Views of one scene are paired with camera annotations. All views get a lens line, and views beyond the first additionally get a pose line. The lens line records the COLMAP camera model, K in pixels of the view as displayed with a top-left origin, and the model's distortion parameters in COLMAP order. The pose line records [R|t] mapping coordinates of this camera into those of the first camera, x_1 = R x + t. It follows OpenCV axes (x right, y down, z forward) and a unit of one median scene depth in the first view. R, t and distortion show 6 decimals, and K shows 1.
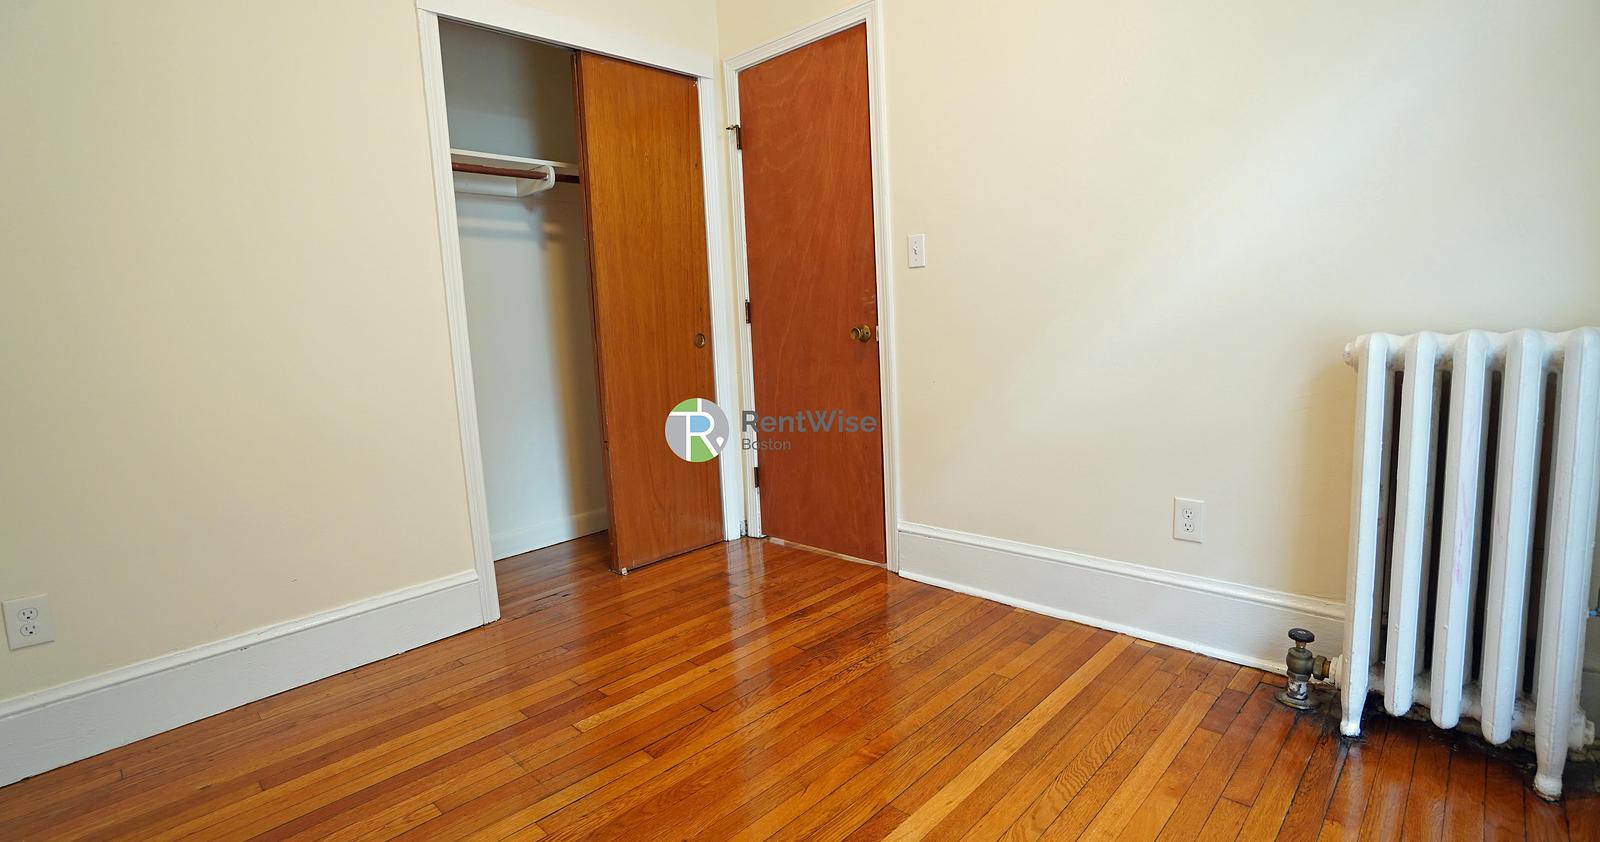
lens RADIAL K [[761.9, 0, 801.3], [0, 761.9, 412.1], [0, 0, 1]] dist [-0.032696, 0.000355]
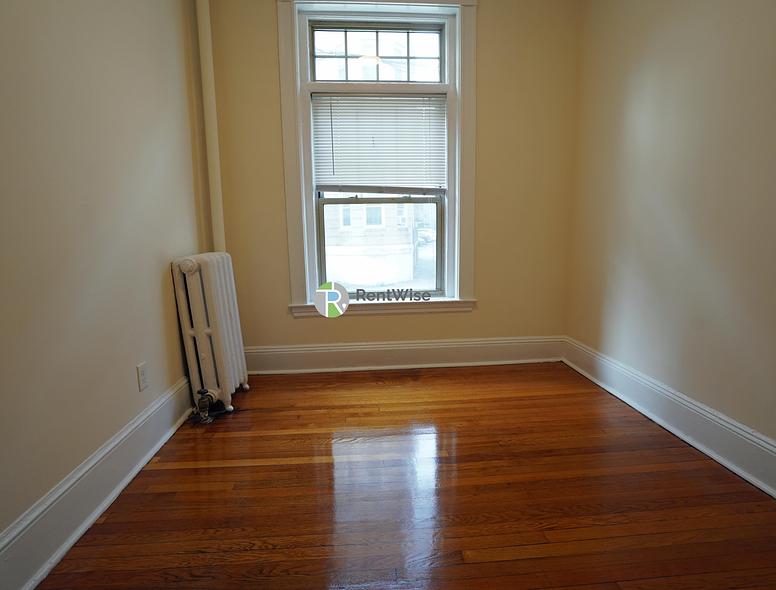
lens RADIAL K [[417.6, 0, 388.0], [0, 417.6, 295.0], [0, 0, 1]] dist [-0.079841, 0.049681]
pose [[-0.748030, -0.048611, 0.661882, -0.350094], [0.134334, 0.965579, 0.222735, -0.114620], [-0.649927, 0.255526, -0.715752, 0.927609]]
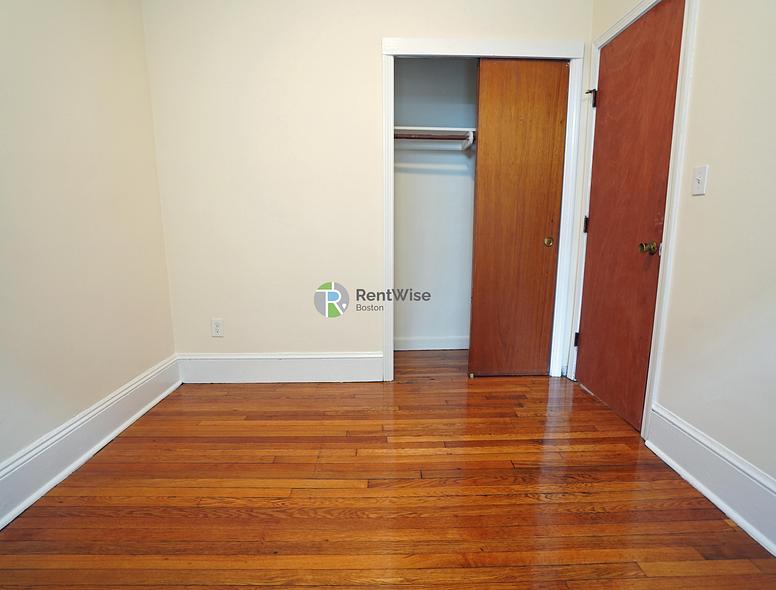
lens RADIAL K [[417.6, 0, 388.0], [0, 417.6, 295.0], [0, 0, 1]] dist [-0.079841, 0.049681]
pose [[0.703310, 0.169666, -0.690339, 0.249823], [-0.123078, 0.985498, 0.116817, -0.052338], [0.700147, 0.002807, 0.713993, 0.226212]]
